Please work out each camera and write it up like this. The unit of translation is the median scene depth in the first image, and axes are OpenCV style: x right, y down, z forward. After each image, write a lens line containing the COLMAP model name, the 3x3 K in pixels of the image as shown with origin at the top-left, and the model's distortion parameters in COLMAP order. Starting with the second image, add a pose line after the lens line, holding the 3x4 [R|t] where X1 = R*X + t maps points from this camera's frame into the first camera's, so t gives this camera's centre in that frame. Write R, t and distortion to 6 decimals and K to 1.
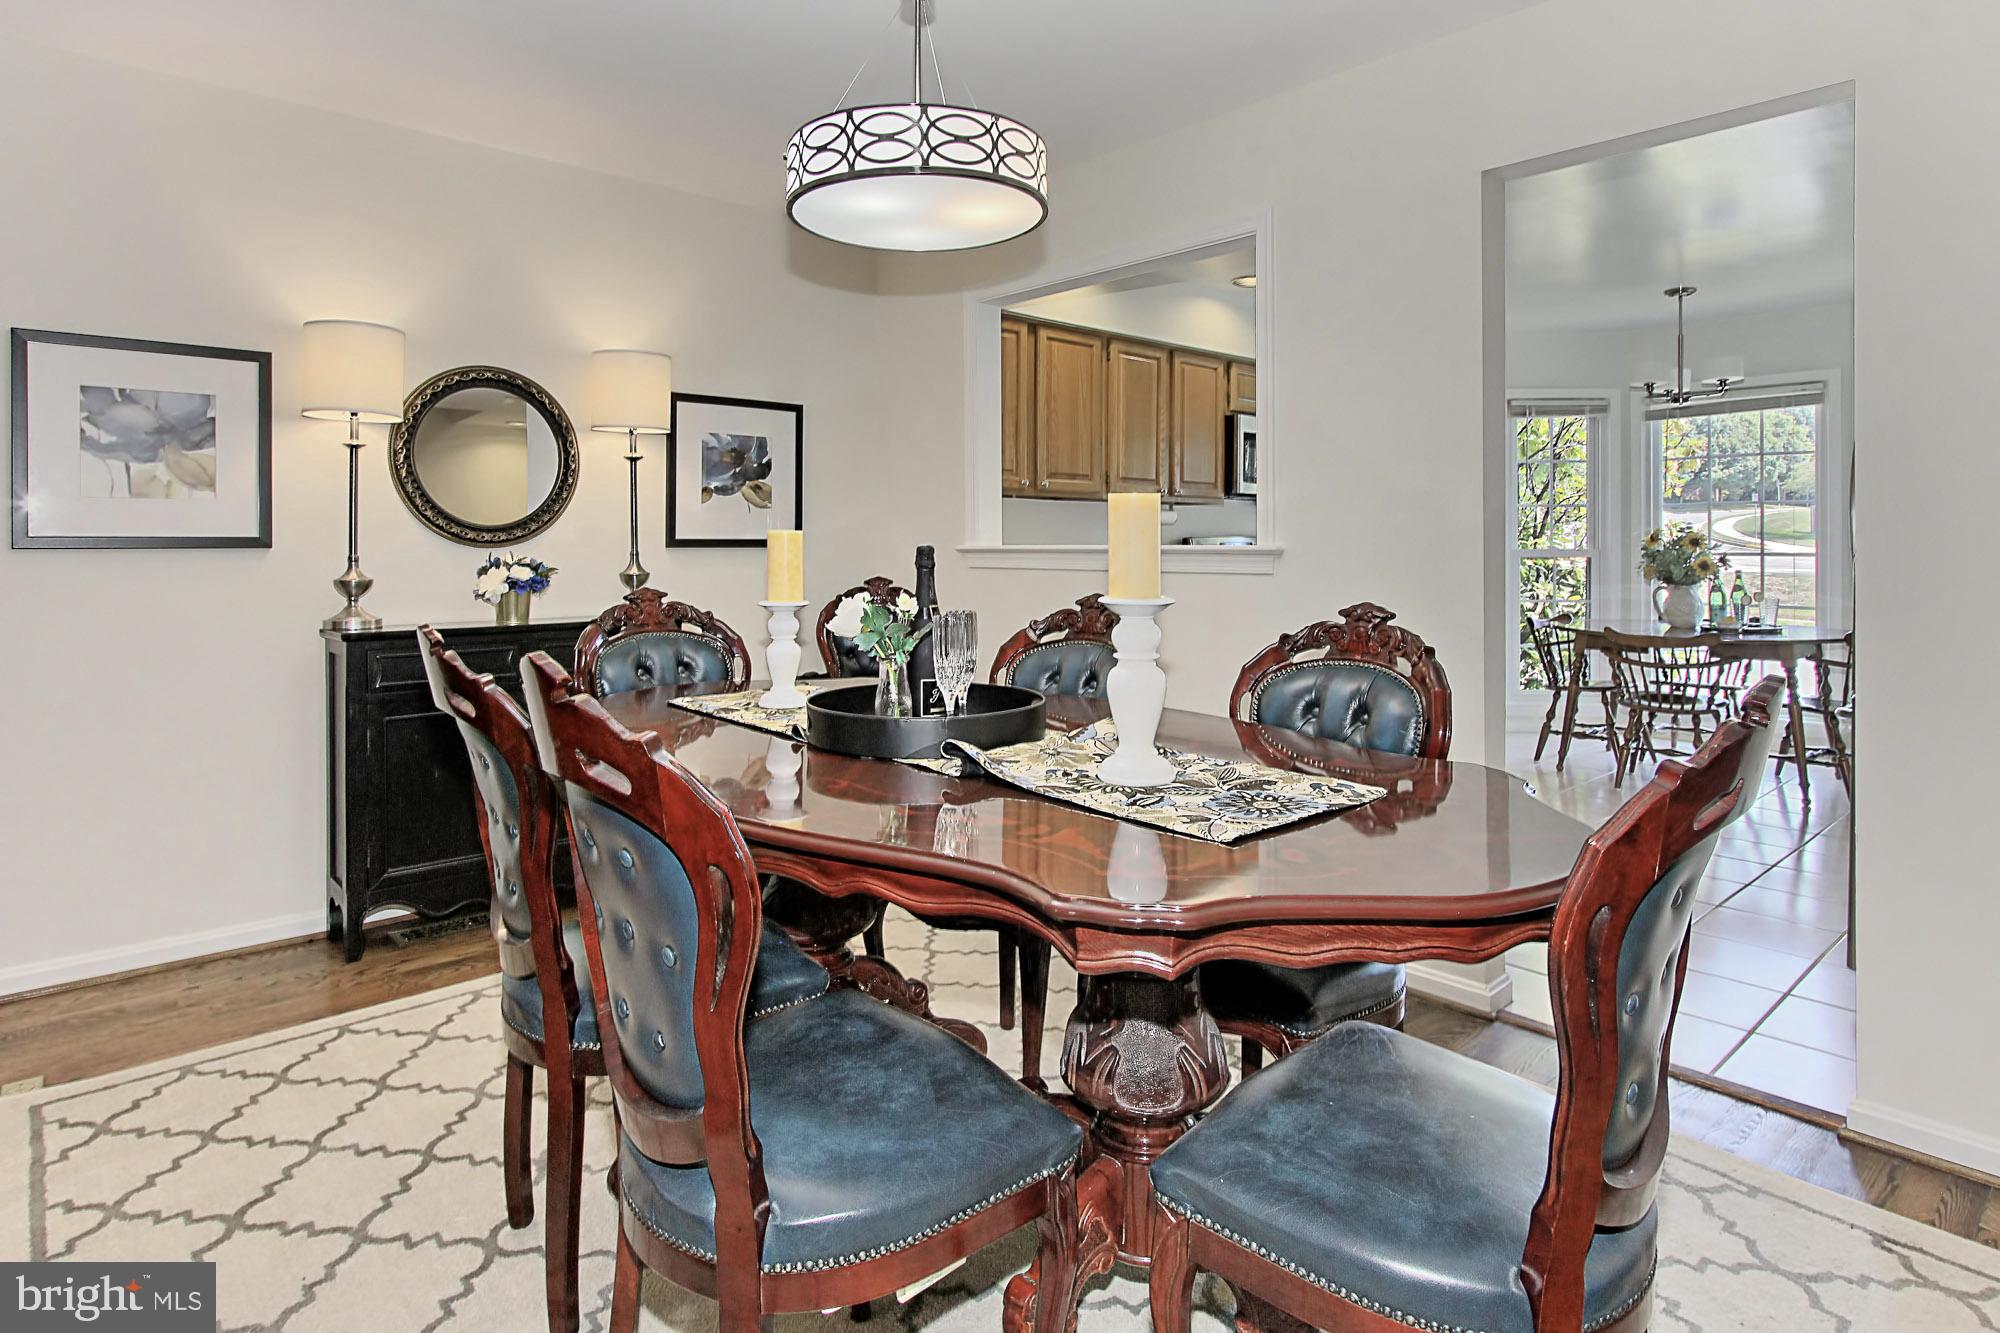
lens RADIAL K [[1090.1, 0, 998.9], [0, 1090.1, 539.6], [0, 0, 1]] dist [-0.001289, 0.000477]
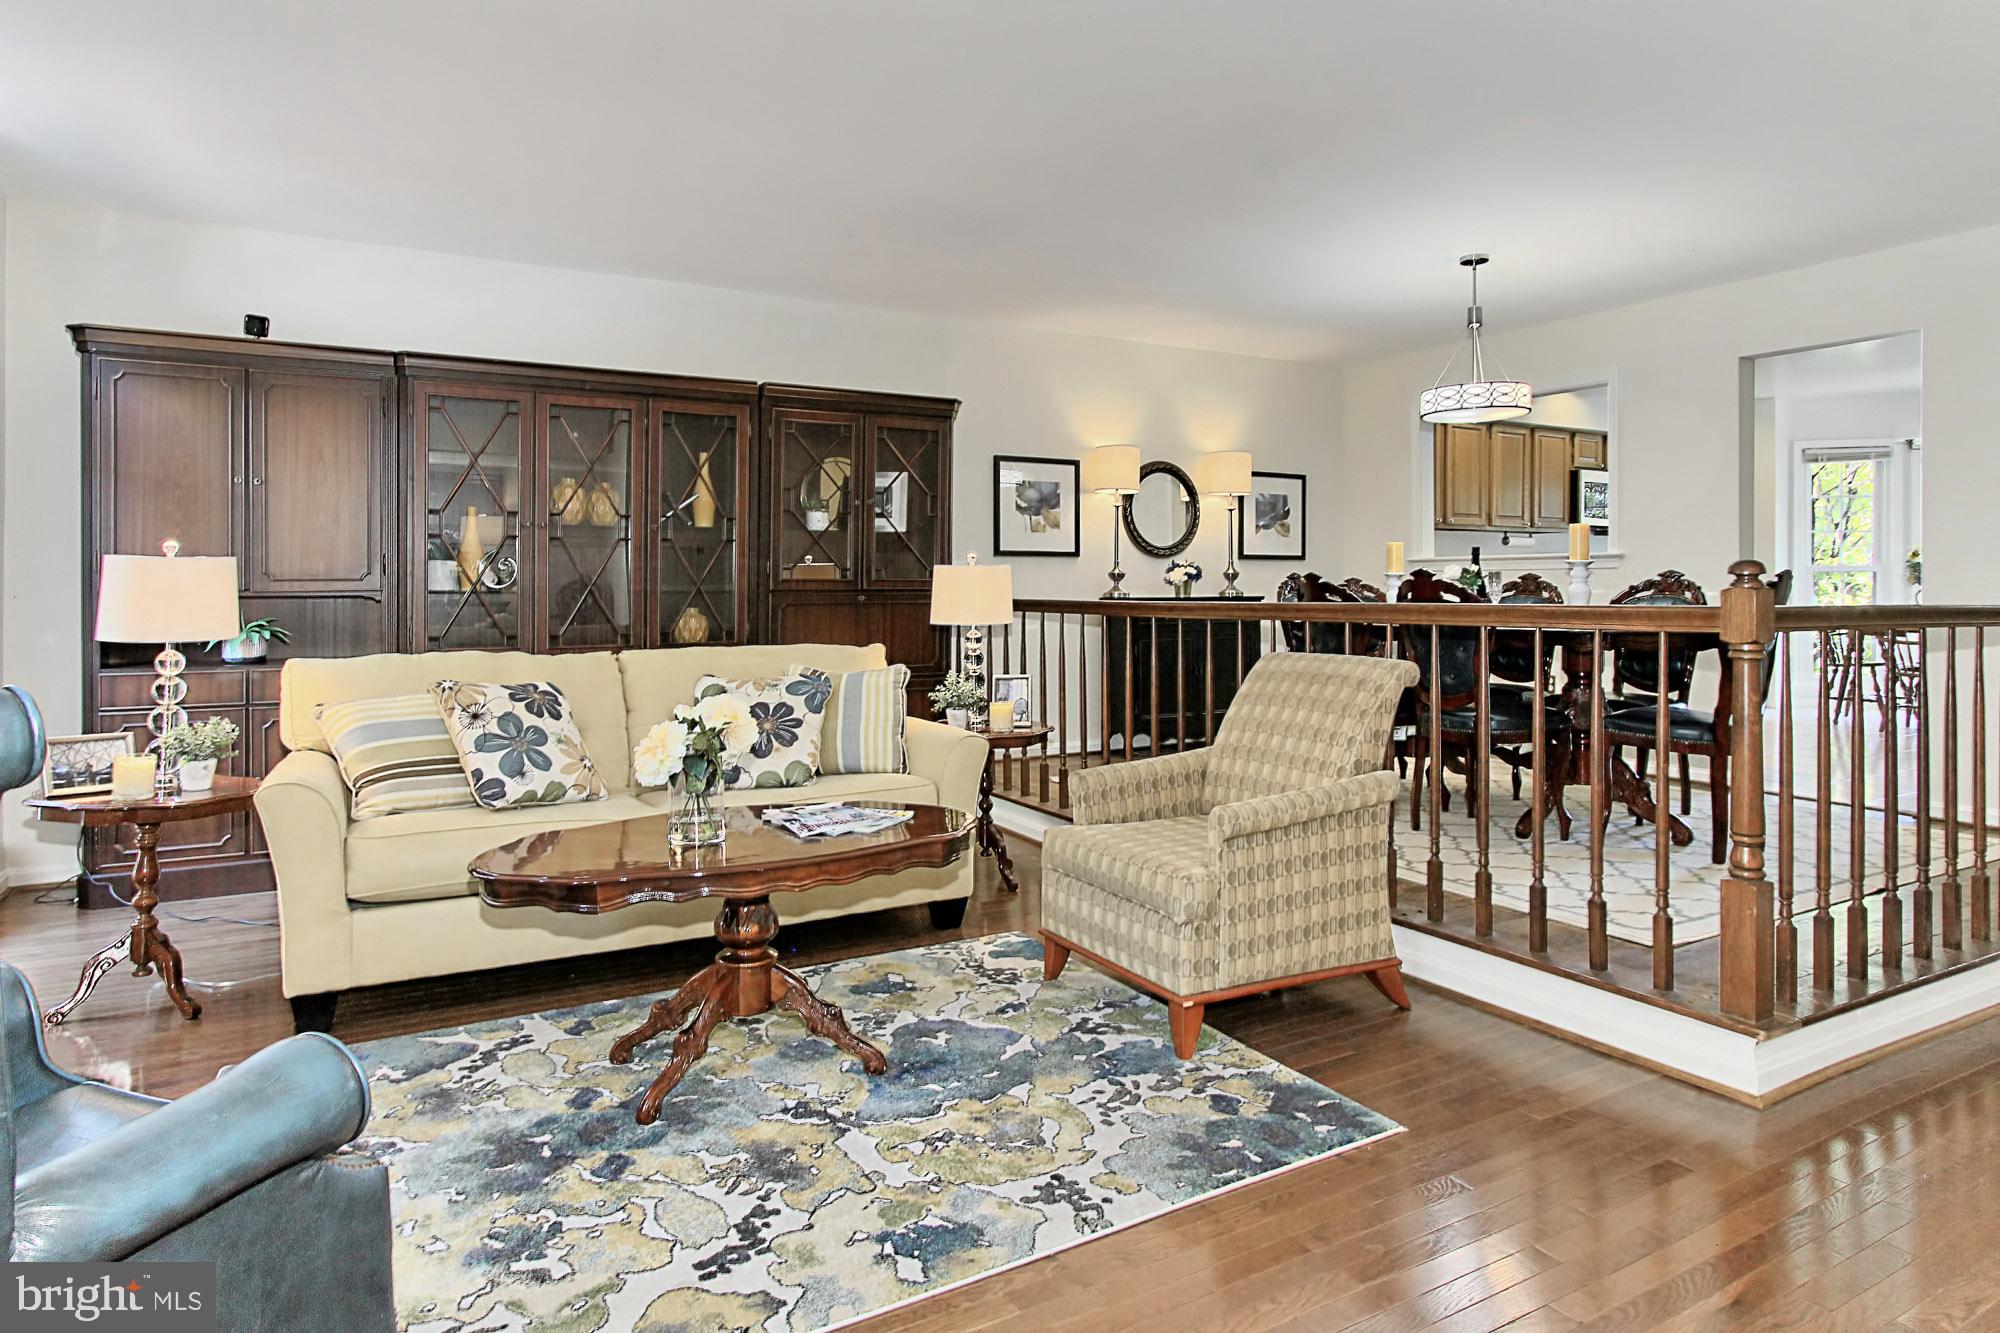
lens RADIAL K [[1151.5, 0, 999.1], [0, 1151.5, 581.3], [0, 0, 1]] dist [0.002716, 0.001147]
pose [[0.976321, -0.001180, -0.216323, -0.273336], [0.001171, 0.999999, -0.000170, 0.041692], [0.216323, -0.000087, 0.976322, -0.880196]]
